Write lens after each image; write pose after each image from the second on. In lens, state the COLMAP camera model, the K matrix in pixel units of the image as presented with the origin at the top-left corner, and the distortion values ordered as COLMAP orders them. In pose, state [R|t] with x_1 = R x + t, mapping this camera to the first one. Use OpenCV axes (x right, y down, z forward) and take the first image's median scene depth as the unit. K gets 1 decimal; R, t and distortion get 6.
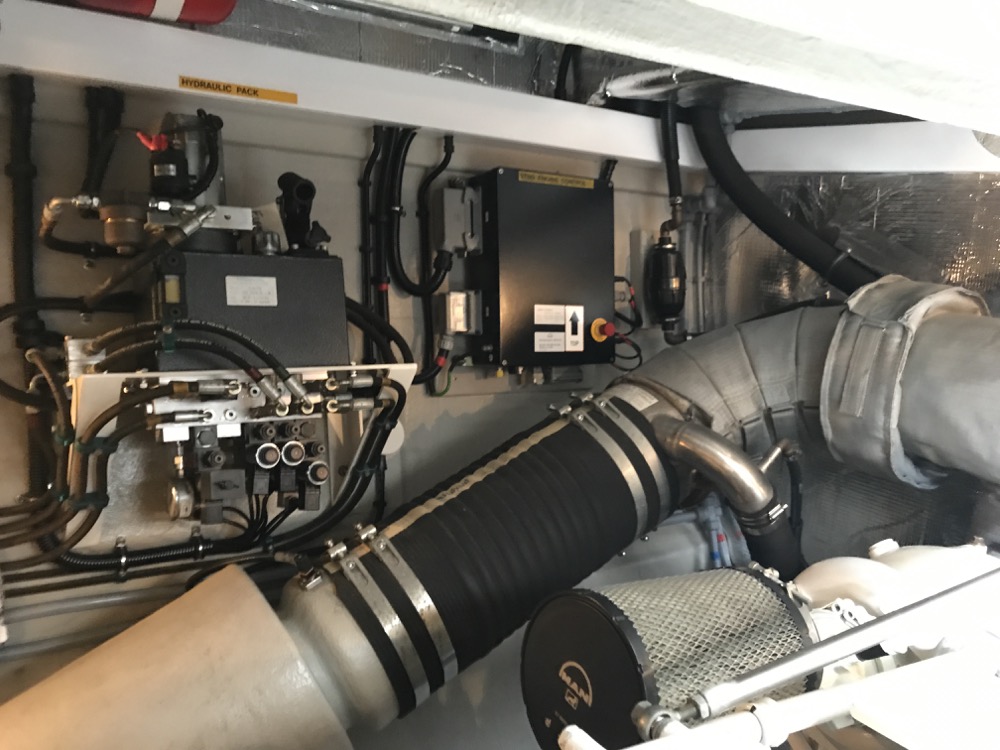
lens RADIAL K [[805.9, 0, 500.0], [0, 805.9, 375.0], [0, 0, 1]] dist [-0.003703, -0.005631]
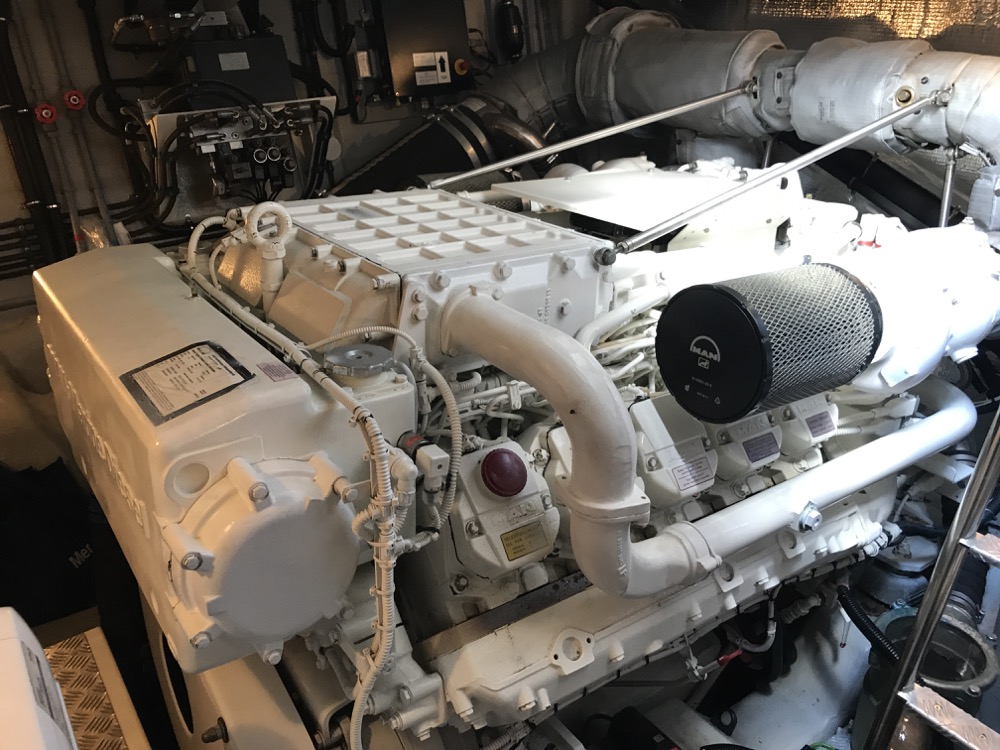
lens RADIAL K [[845.9, 0, 500.0], [0, 845.9, 375.0], [0, 0, 1]] dist [-0.034692, 0.078345]
pose [[0.993621, -0.110506, -0.022479, 0.213712], [0.112633, 0.962709, 0.245980, 0.152952], [-0.005542, -0.246943, 0.969014, -0.871307]]
